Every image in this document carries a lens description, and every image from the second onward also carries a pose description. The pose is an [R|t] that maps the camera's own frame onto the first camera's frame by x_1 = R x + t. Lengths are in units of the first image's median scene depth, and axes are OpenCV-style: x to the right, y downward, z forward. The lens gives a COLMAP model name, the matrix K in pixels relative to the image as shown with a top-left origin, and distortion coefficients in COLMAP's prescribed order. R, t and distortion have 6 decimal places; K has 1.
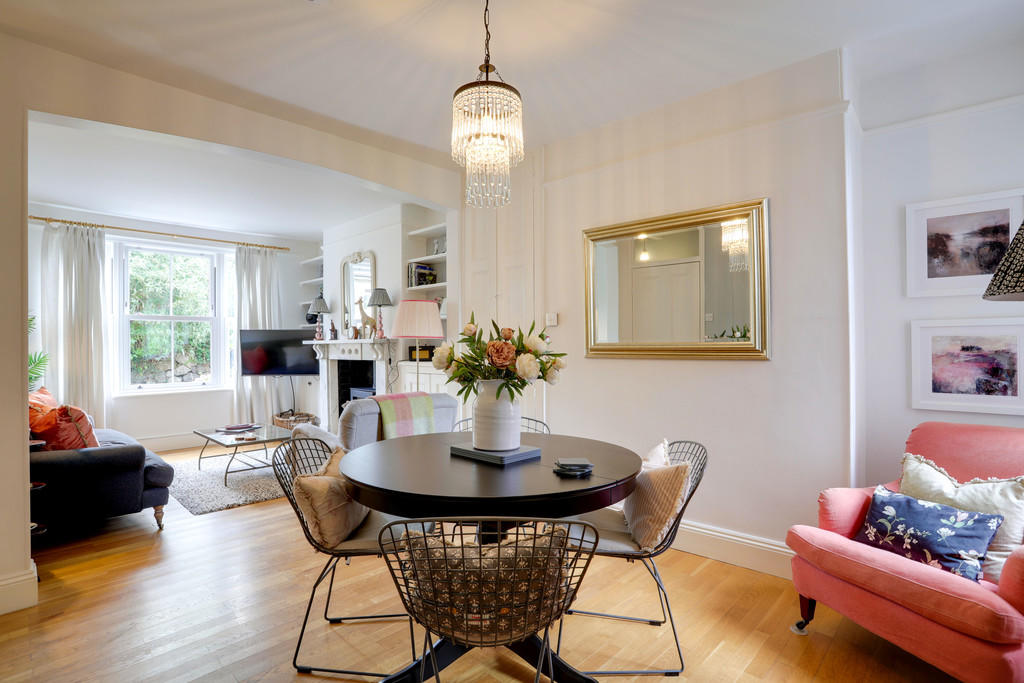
lens RADIAL K [[522.6, 0, 512.0], [0, 522.6, 341.5], [0, 0, 1]] dist [-0.040786, 0.026231]
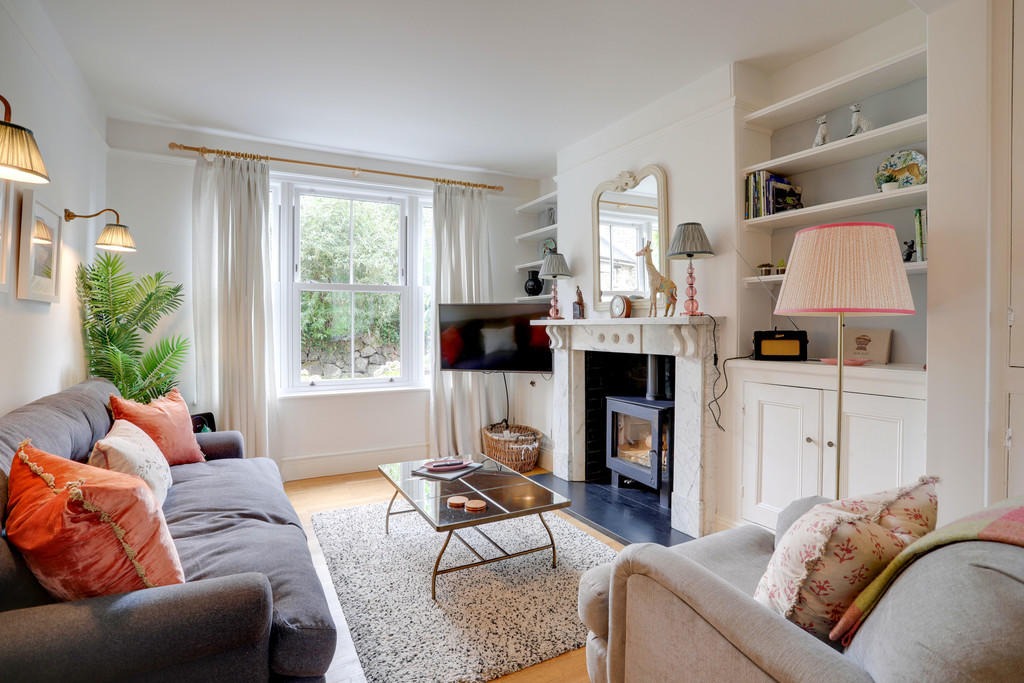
lens RADIAL K [[512.7, 0, 523.5], [0, 512.7, 322.4], [0, 0, 1]] dist [-0.046323, 0.023156]
pose [[0.961966, 0.004453, -0.273133, -0.238411], [-0.004516, 0.999990, 0.000399, 0.001132], [0.273132, 0.000850, 0.961976, 0.386604]]
